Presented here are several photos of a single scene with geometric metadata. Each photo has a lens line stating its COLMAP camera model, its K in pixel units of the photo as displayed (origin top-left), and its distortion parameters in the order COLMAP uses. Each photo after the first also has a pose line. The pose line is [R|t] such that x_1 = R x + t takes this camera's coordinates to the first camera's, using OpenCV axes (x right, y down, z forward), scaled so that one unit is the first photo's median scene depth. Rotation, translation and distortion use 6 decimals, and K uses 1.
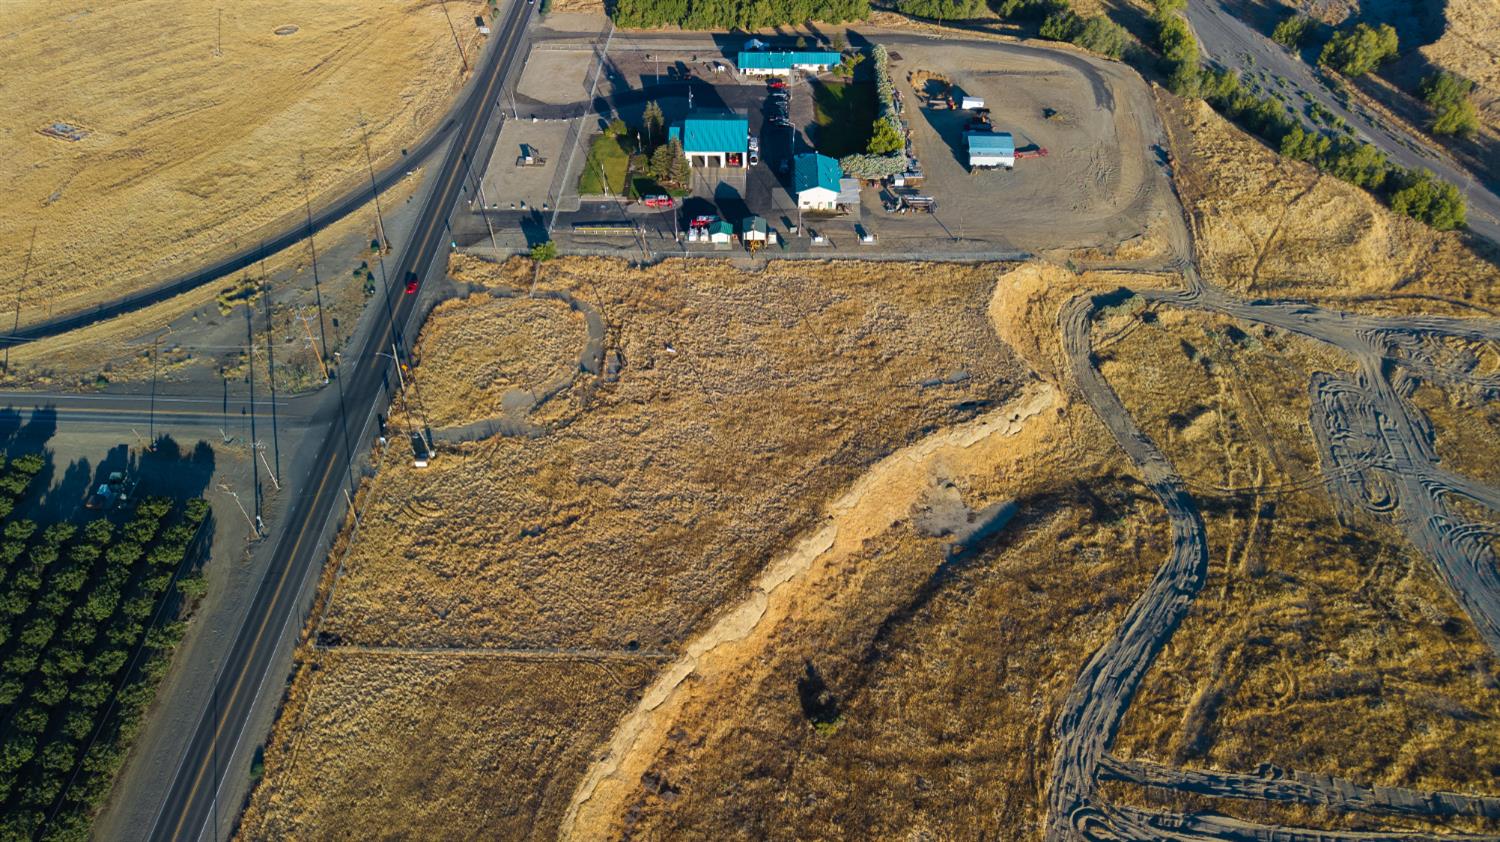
lens RADIAL K [[1006.5, 0, 743.7], [0, 1006.5, 439.8], [0, 0, 1]] dist [0.045499, -0.043750]
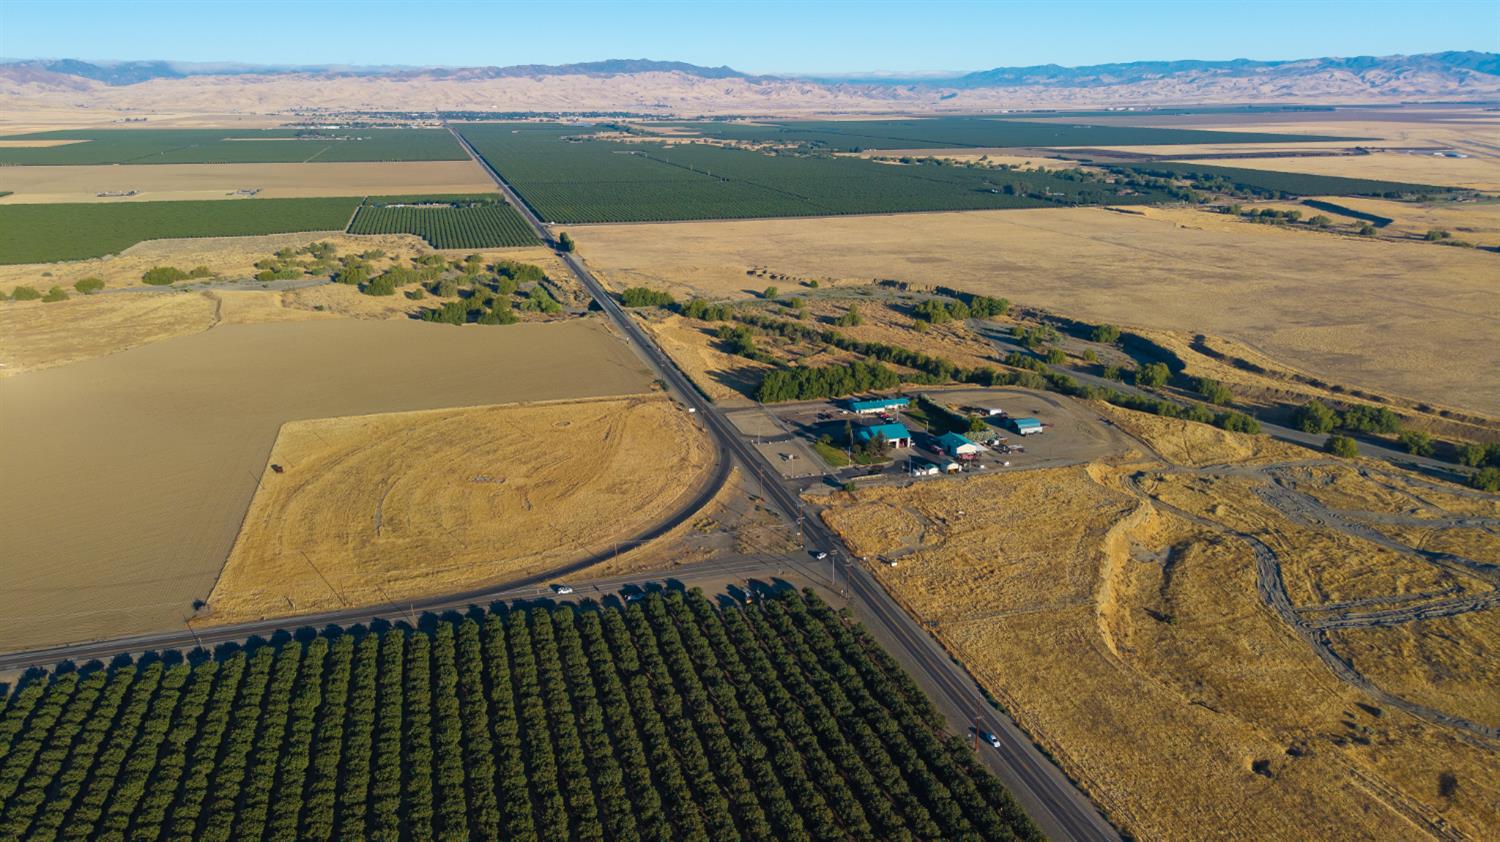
lens RADIAL K [[1007.0, 0, 750.0], [0, 1007.0, 421.0], [0, 0, 1]] dist [0.095416, -0.124377]
pose [[0.947648, -0.095610, 0.304667, -1.099951], [0.224462, 0.878071, -0.422620, 0.510963], [-0.227113, 0.468882, 0.853563, -0.621043]]
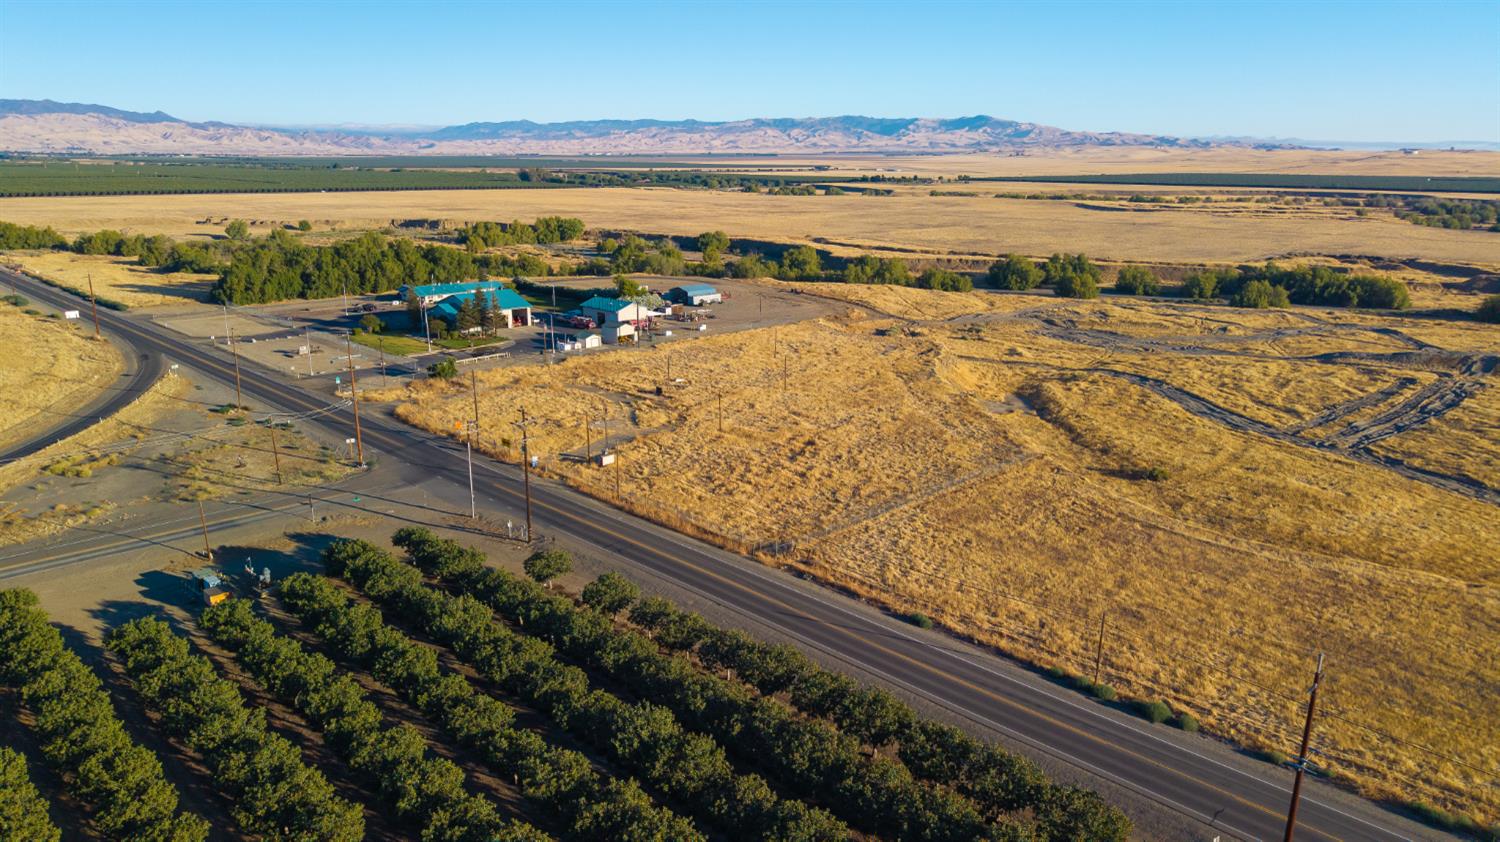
lens RADIAL K [[1003.2, 0, 744.8], [0, 1003.2, 421.8], [0, 0, 1]] dist [0.043538, -0.043909]
pose [[0.691953, -0.179908, 0.699167, -0.775462], [0.508030, 0.809425, -0.294510, 0.278208], [-0.512939, 0.558985, 0.651483, 0.435594]]
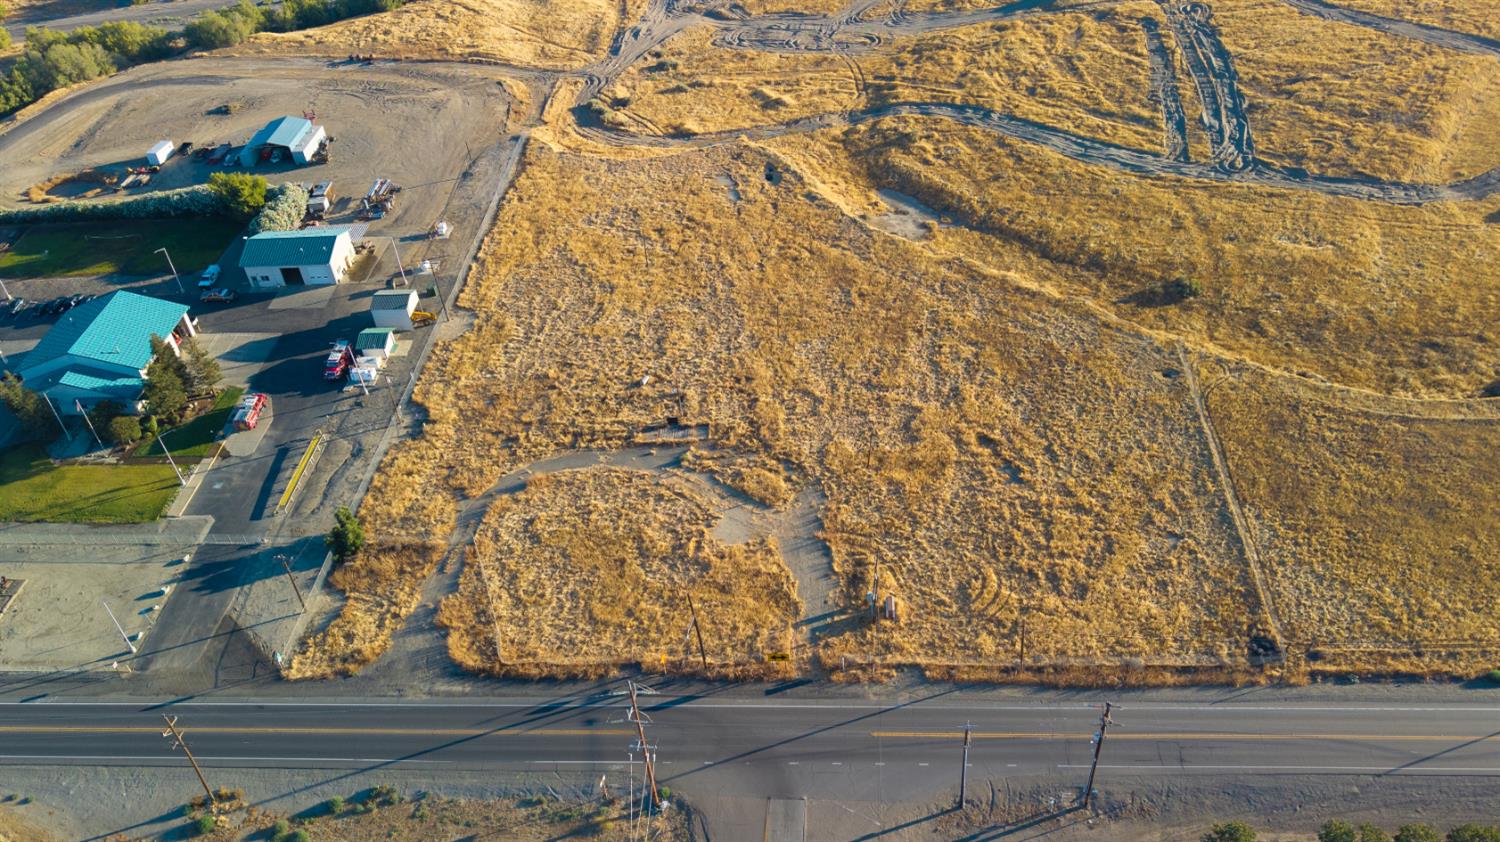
lens RADIAL K [[1220.8, 0, 744.1], [0, 1220.8, 422.6], [0, 0, 1]] dist [0.077762, -0.151916]
pose [[0.048972, -0.632638, 0.772898, -0.818371], [0.765890, 0.520485, 0.377503, -0.377478], [-0.641104, 0.573468, 0.510020, 0.624008]]
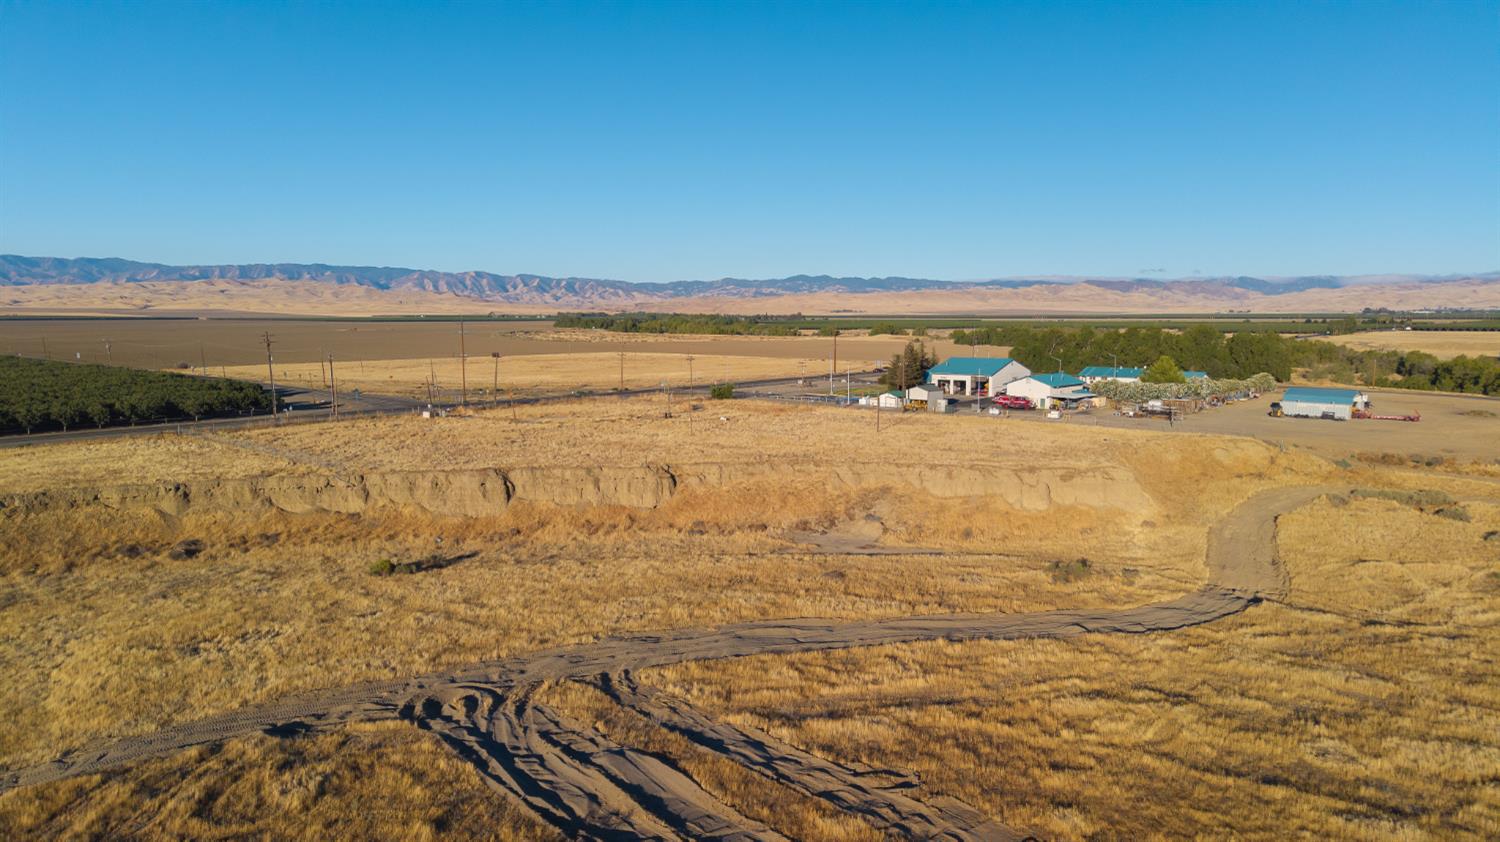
lens RADIAL K [[1003.2, 0, 744.8], [0, 1003.2, 421.8], [0, 0, 1]] dist [0.043538, -0.043909]
pose [[0.754660, 0.072635, -0.652083, 0.572710], [-0.468701, 0.755161, -0.458314, 0.341049], [0.459138, 0.651503, 0.603933, 0.552308]]
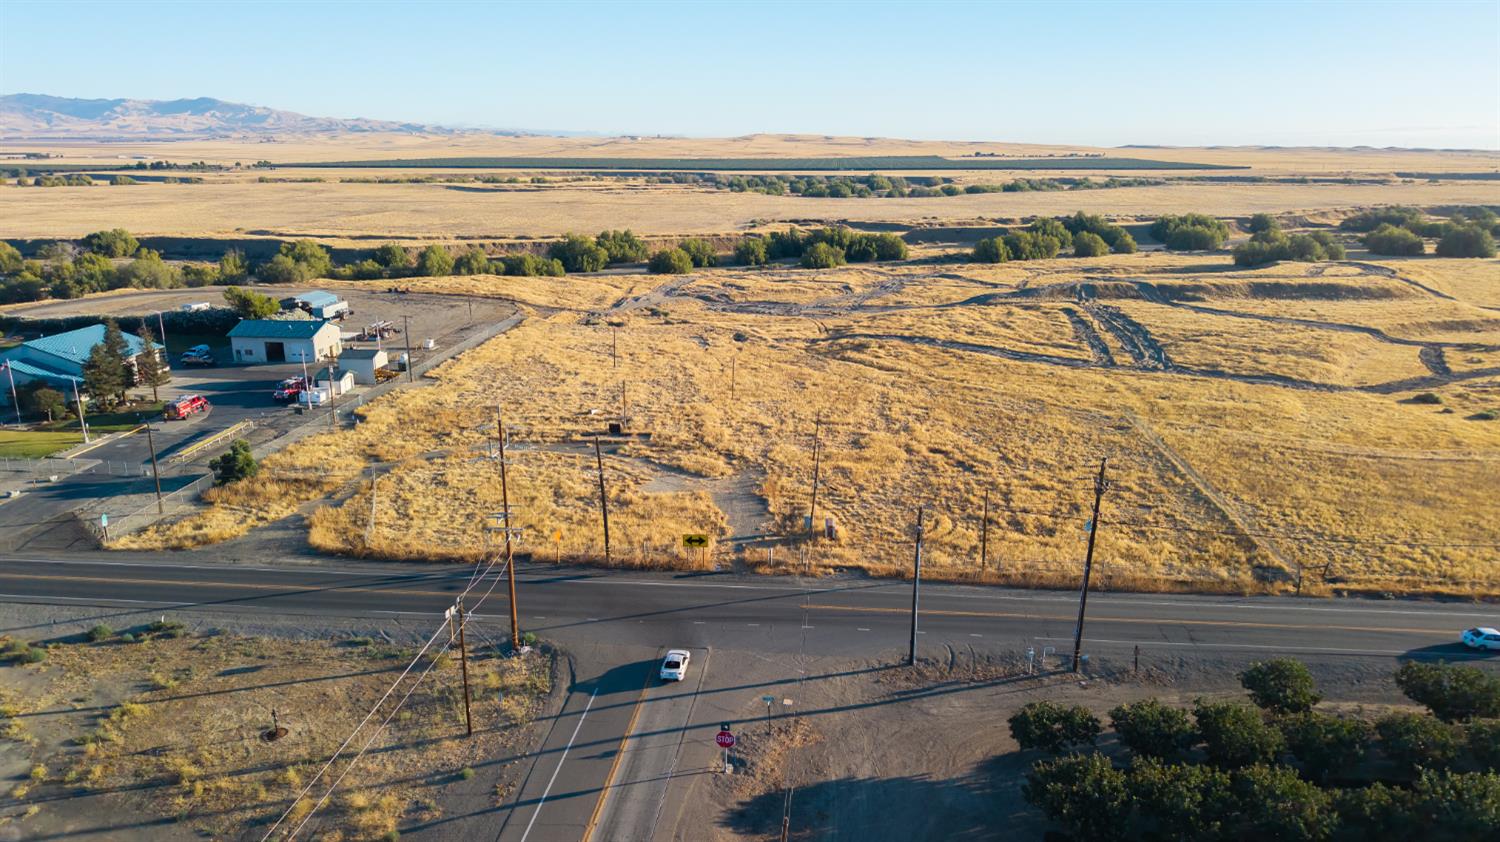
lens RADIAL K [[1006.5, 0, 743.7], [0, 1006.5, 439.8], [0, 0, 1]] dist [0.045499, -0.043750]
pose [[0.070323, -0.278887, 0.957746, -0.808338], [0.709808, 0.688587, 0.148393, -0.118240], [-0.700876, 0.669380, 0.246380, 0.876113]]
